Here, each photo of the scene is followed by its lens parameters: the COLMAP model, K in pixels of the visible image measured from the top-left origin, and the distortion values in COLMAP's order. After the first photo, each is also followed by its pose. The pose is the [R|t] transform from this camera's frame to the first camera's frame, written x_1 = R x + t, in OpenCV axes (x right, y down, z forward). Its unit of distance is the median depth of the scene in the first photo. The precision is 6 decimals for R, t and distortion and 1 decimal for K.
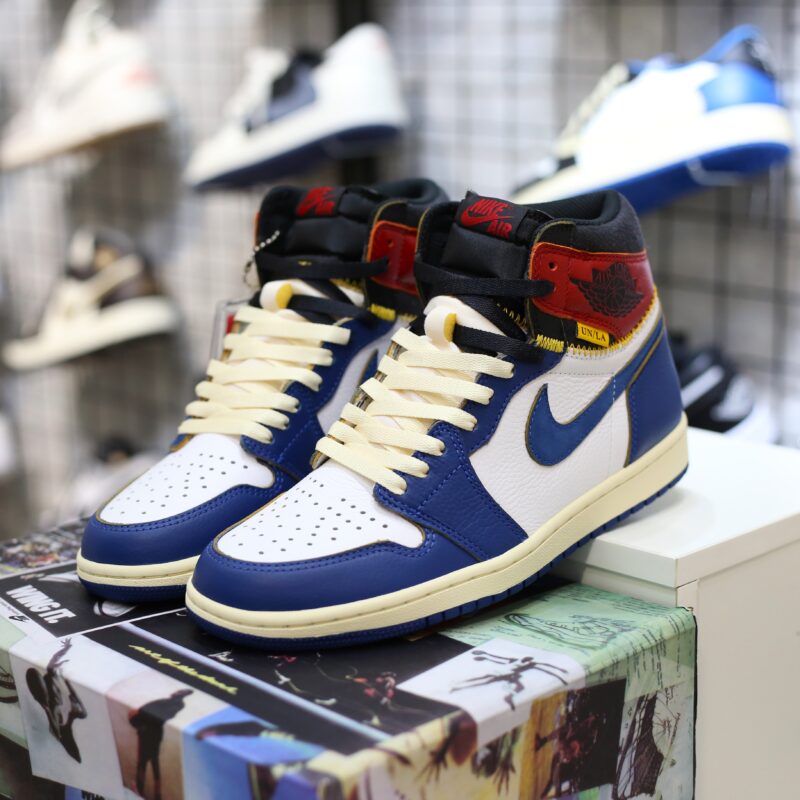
lens RADIAL K [[1942.8, 0, 400.0], [0, 1942.8, 400.0], [0, 0, 1]] dist [-0.052669, -0.678881]
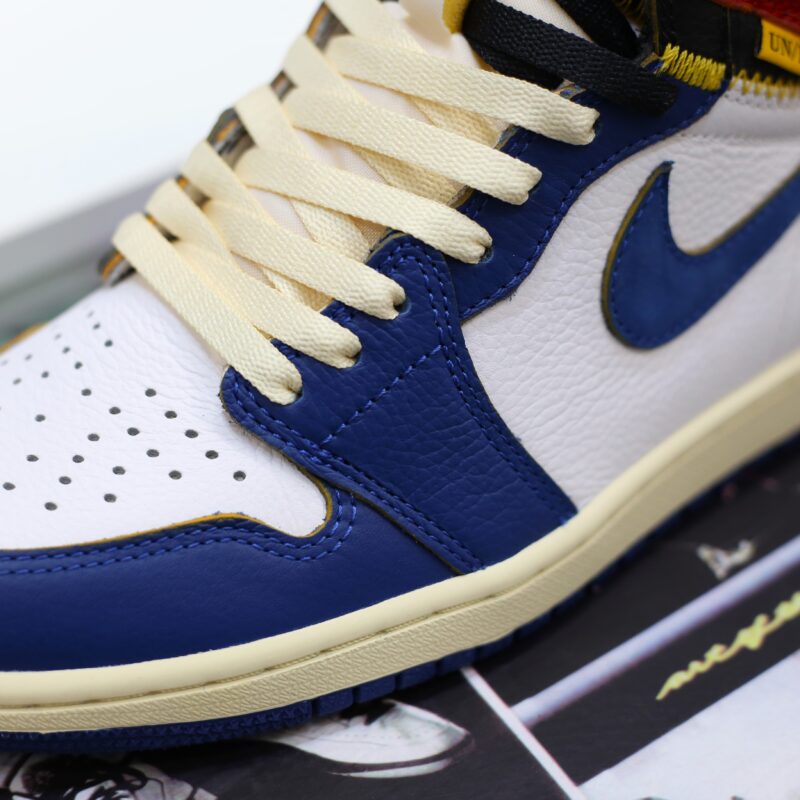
lens RADIAL K [[1942.8, 0, 400.0], [0, 1942.8, 400.0], [0, 0, 1]] dist [-0.052669, -0.678881]
pose [[0.993711, 0.111784, 0.006587, 0.021534], [-0.110045, 0.963981, 0.242138, -0.054012], [0.020717, -0.241340, 0.970220, 0.595640]]
